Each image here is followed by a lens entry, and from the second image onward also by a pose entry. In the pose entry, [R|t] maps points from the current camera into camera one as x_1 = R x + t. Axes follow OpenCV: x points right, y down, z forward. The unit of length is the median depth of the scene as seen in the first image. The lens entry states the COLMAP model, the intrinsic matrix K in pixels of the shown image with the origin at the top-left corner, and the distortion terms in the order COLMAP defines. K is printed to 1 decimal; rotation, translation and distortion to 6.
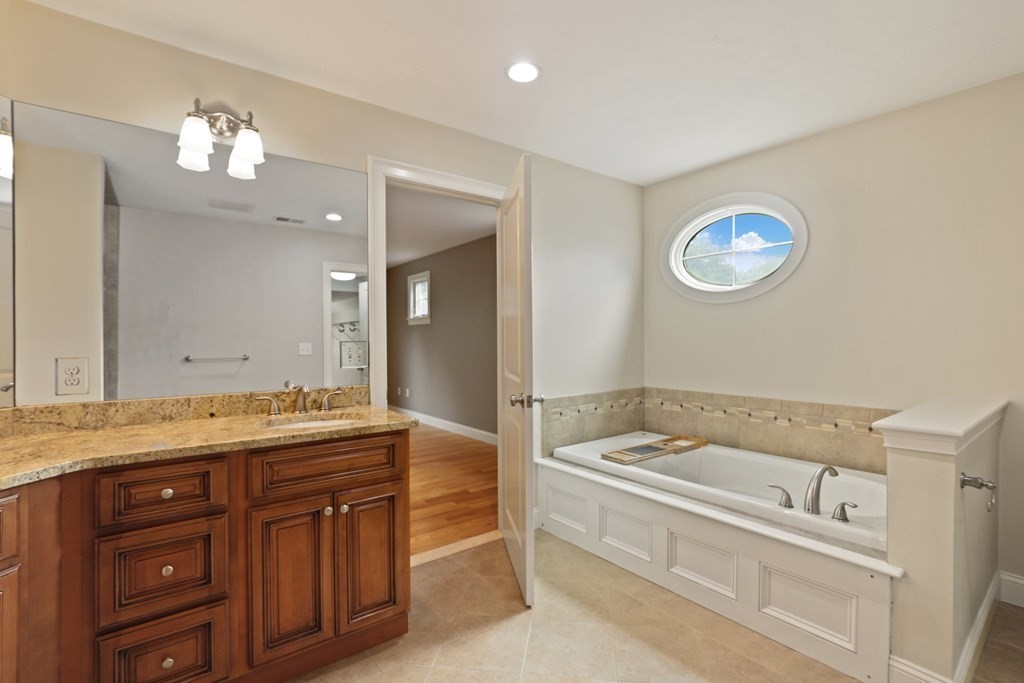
lens RADIAL K [[466.3, 0, 517.5], [0, 466.3, 338.7], [0, 0, 1]] dist [-0.029900, 0.004198]
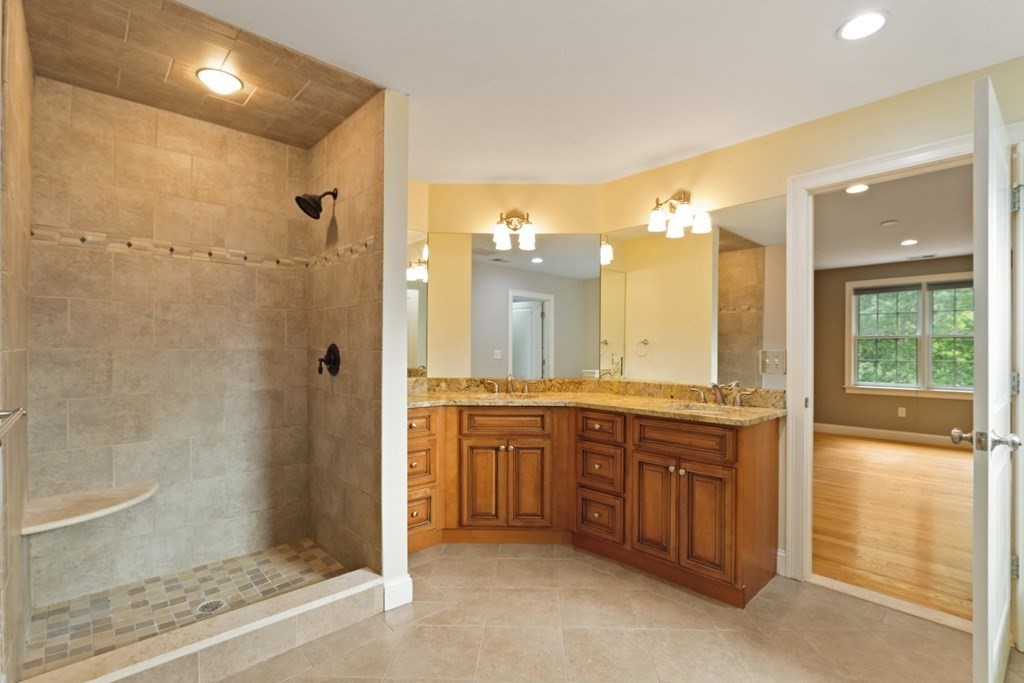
lens RADIAL K [[466.3, 0, 518.6], [0, 466.3, 342.6], [0, 0, 1]] dist [-0.029900, 0.004198]
pose [[0.096287, -0.005084, -0.995341, 0.929175], [-0.007256, 0.999957, -0.005810, -0.002675], [0.995327, 0.007781, 0.096246, 0.381208]]
